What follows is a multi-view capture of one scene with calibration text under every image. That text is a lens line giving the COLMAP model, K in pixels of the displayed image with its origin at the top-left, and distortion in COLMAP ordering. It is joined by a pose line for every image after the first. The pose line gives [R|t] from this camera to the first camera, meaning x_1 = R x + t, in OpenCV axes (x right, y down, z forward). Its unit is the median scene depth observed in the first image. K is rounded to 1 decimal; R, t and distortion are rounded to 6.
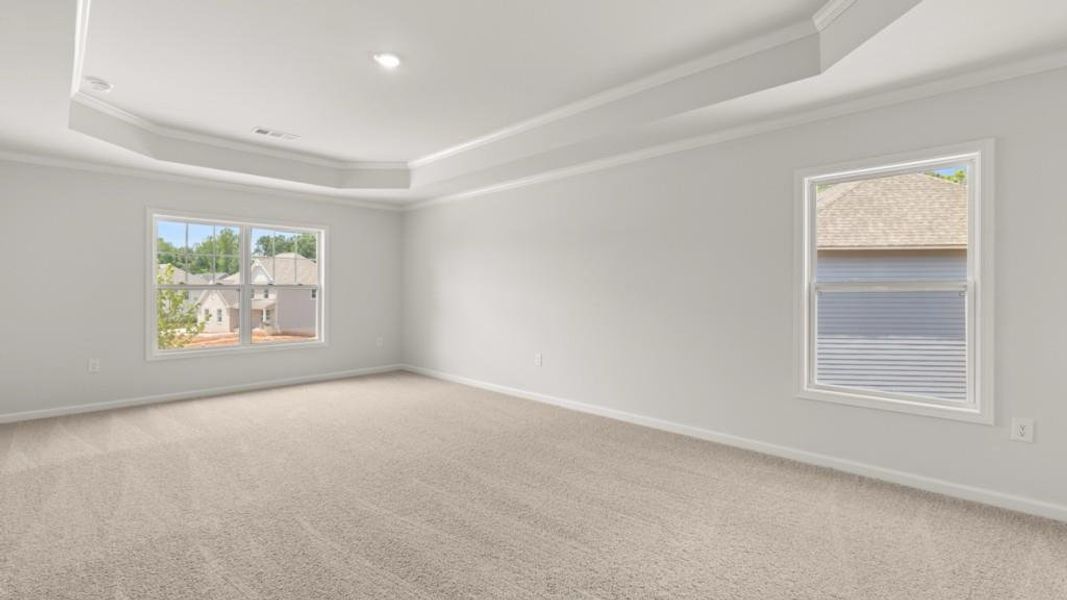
lens RADIAL K [[463.4, 0, 530.1], [0, 463.4, 299.0], [0, 0, 1]] dist [-0.000463, -0.000087]
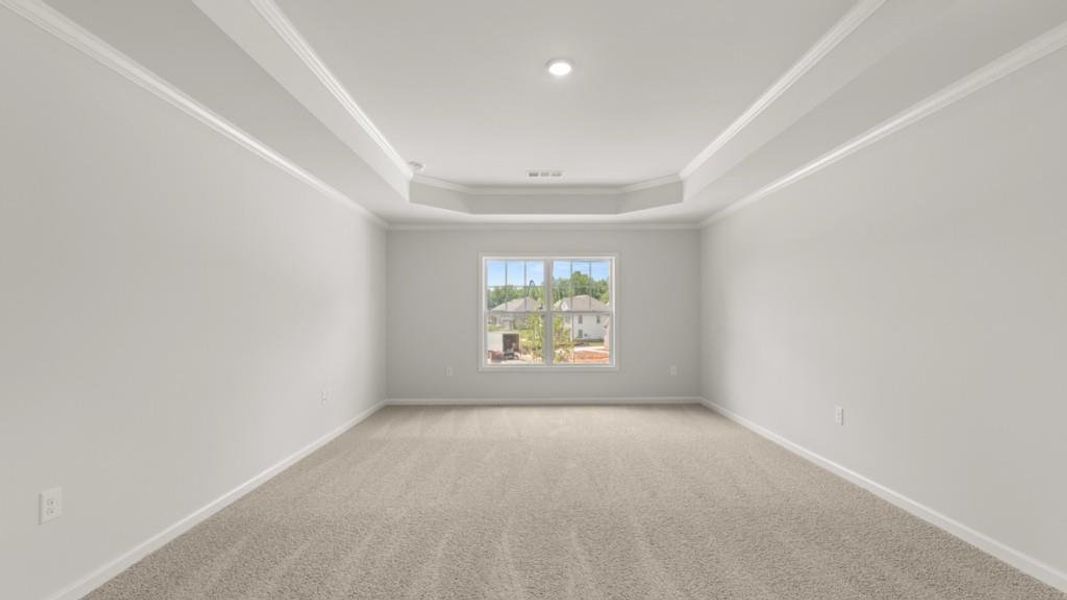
lens RADIAL K [[462.7, 0, 534.2], [0, 462.7, 312.9], [0, 0, 1]] dist [0.000379, 0.000081]
pose [[0.710037, -0.008200, -0.704117, 0.179558], [-0.009267, 0.999737, -0.020988, -0.002447], [0.704103, 0.021427, 0.709774, 0.183286]]
